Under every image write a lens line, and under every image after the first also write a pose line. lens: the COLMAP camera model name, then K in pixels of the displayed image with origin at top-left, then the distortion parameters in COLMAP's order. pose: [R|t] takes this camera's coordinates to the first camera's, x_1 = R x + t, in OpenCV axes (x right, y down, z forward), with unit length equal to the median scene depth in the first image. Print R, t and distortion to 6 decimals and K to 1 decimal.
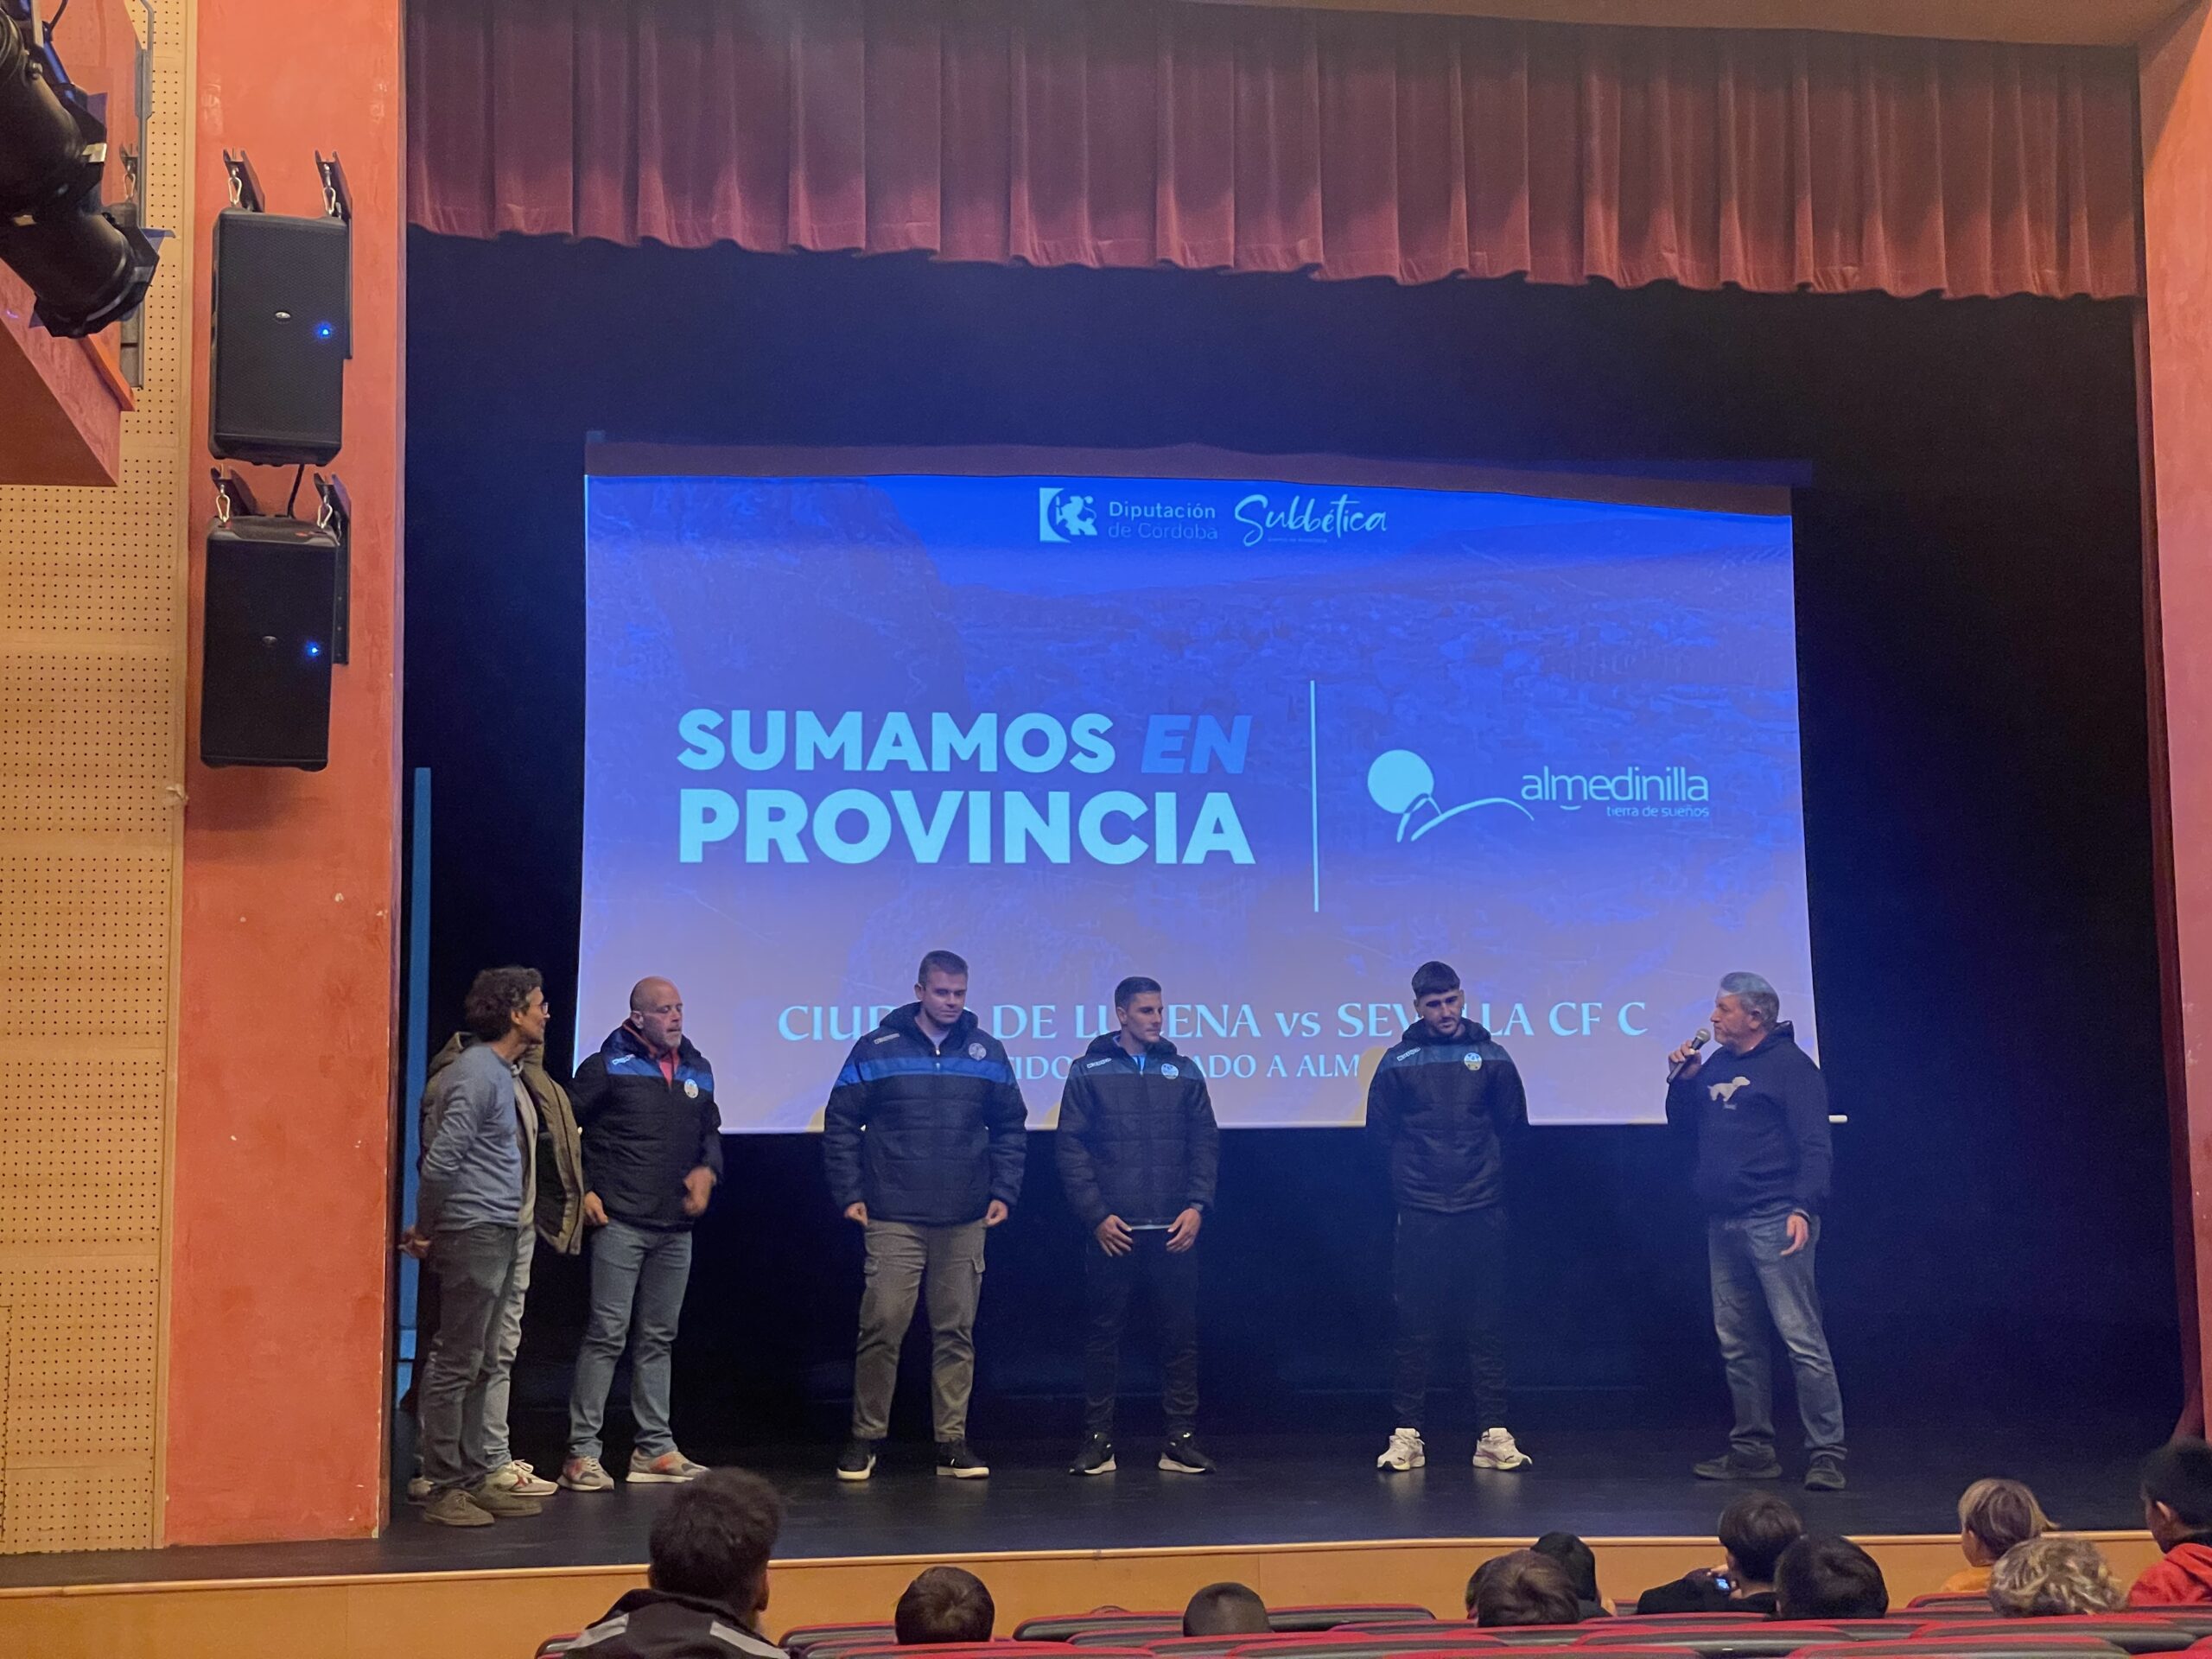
lens RADIAL K [[3234.9, 0, 1104.5], [0, 3234.9, 831.5], [0, 0, 1]] dist [0.005062, 0.816564]
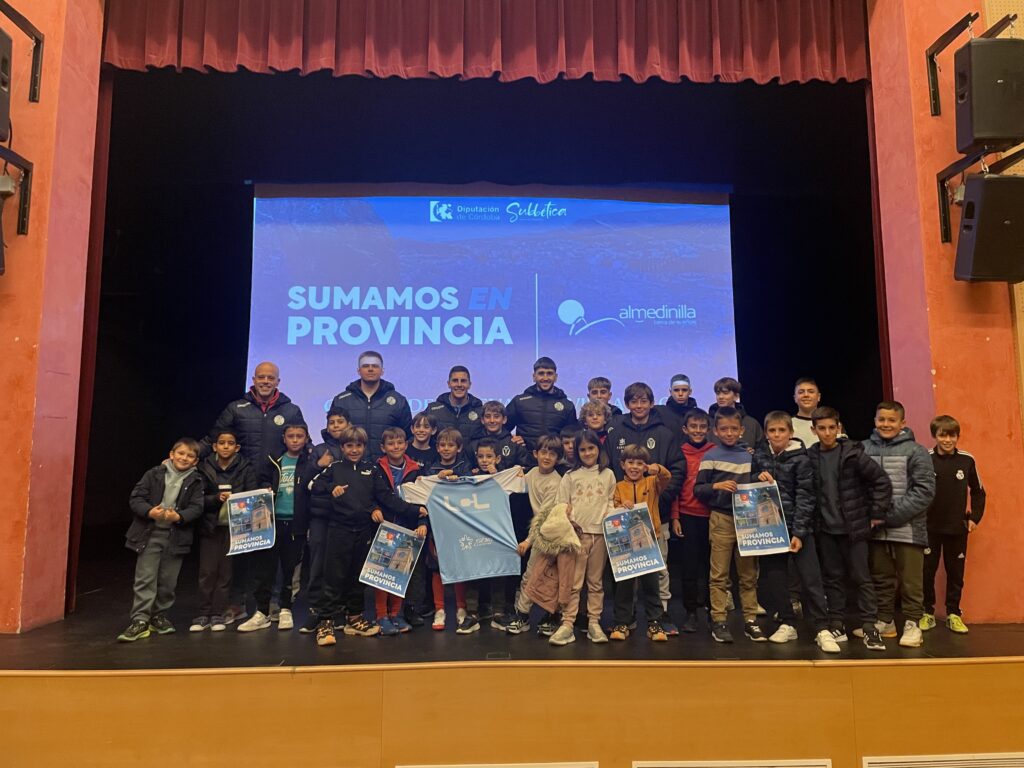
lens RADIAL K [[787.6, 0, 513.7], [0, 787.6, 366.6], [0, 0, 1]] dist [0.089857, -0.131601]
pose [[0.992415, -0.010629, -0.122469, 0.125011], [0.008637, 0.999822, -0.016787, 0.038864], [0.122626, 0.015602, 0.992330, 0.383762]]
